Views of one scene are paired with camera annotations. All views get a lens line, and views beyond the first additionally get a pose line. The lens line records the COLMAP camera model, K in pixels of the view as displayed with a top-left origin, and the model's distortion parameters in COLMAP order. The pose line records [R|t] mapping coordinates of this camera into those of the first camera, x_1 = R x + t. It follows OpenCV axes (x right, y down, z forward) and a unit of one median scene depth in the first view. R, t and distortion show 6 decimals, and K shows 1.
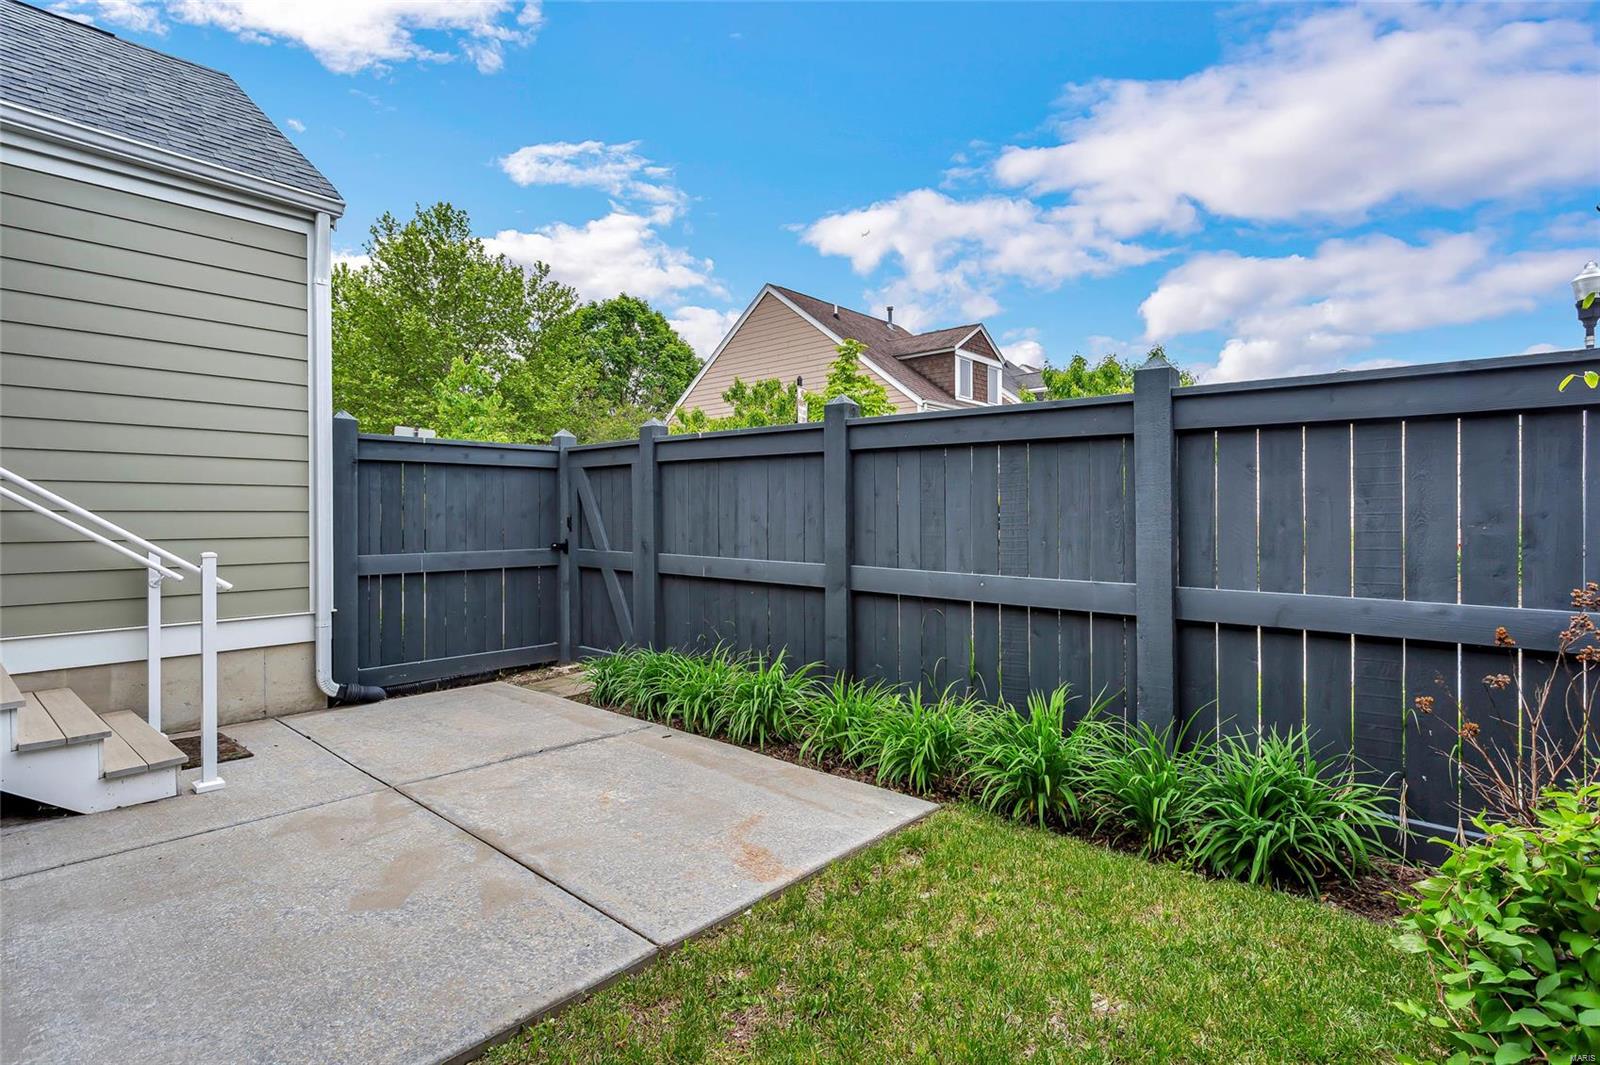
lens RADIAL K [[787.5, 0, 799.9], [0, 787.5, 526.3], [0, 0, 1]] dist [0.002572, 0.005502]
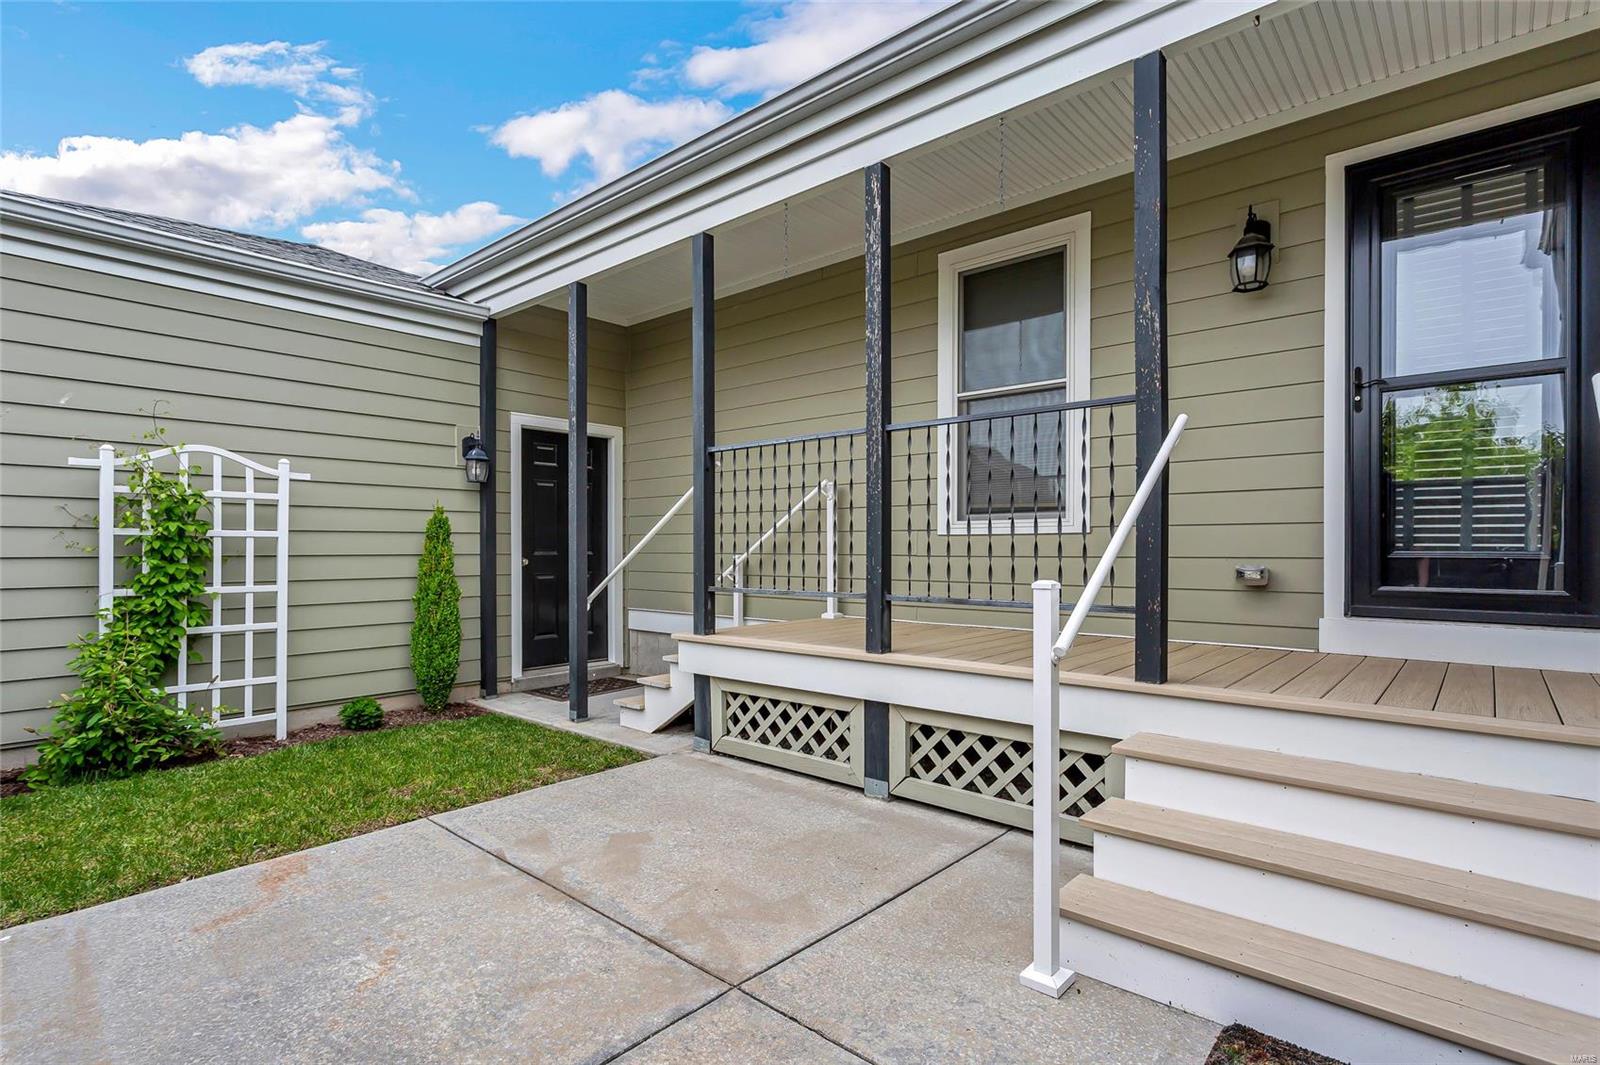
lens RADIAL K [[787.5, 0, 799.6], [0, 787.5, 537.7], [0, 0, 1]] dist [0.002572, 0.005502]
pose [[-0.999969, 0.007699, 0.001709, -0.649891], [0.007698, 0.999970, -0.000646, -0.000454], [-0.001714, -0.000633, -0.999998, 1.811643]]
